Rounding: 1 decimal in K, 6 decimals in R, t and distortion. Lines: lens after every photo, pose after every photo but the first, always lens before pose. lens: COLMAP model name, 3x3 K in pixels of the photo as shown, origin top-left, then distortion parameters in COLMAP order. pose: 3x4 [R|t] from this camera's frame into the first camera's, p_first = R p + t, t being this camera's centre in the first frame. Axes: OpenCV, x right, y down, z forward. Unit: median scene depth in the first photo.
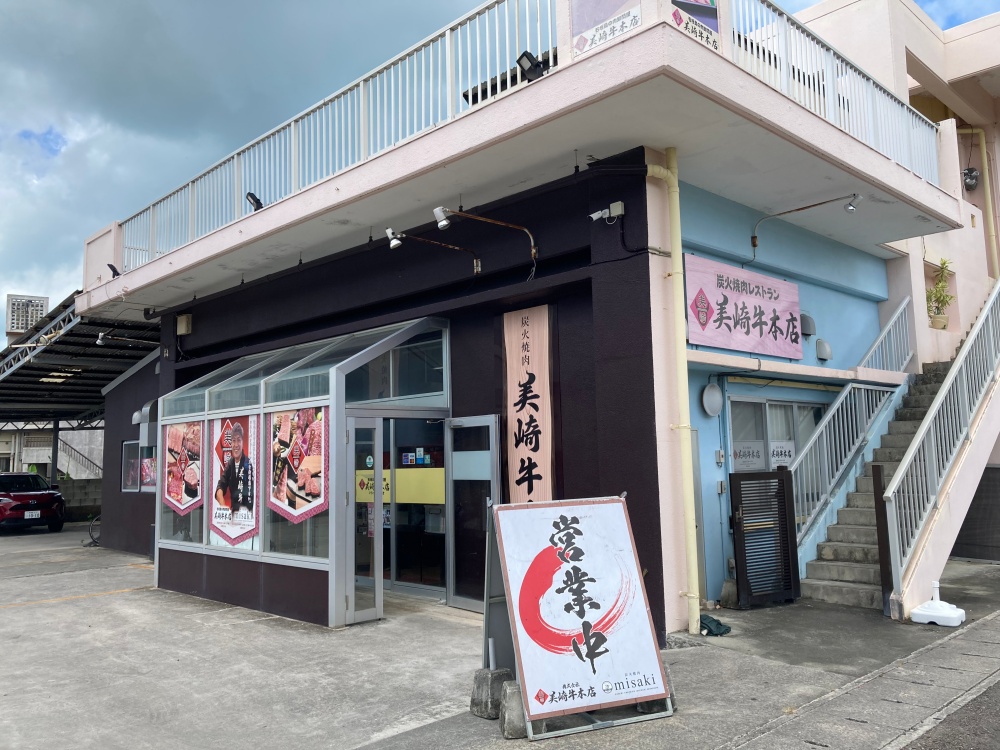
lens RADIAL K [[822.1, 0, 496.4], [0, 822.1, 375.5], [0, 0, 1]] dist [-0.002625, 0.009394]
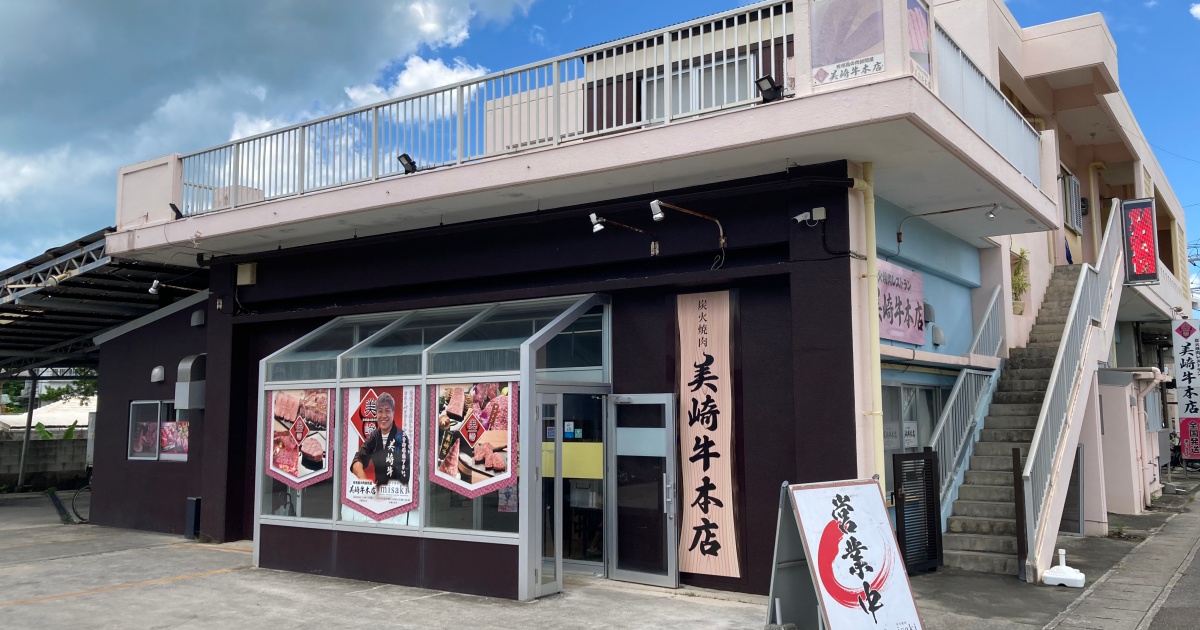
lens RADIAL K [[991.2, 0, 600.1], [0, 991.2, 310.6], [0, 0, 1]] dist [0.004940, -0.010306]
pose [[0.979533, 0.038298, 0.197604, -0.339736], [-0.037337, 0.999266, -0.008589, -0.042807], [-0.197788, 0.001035, 0.980244, -0.208788]]
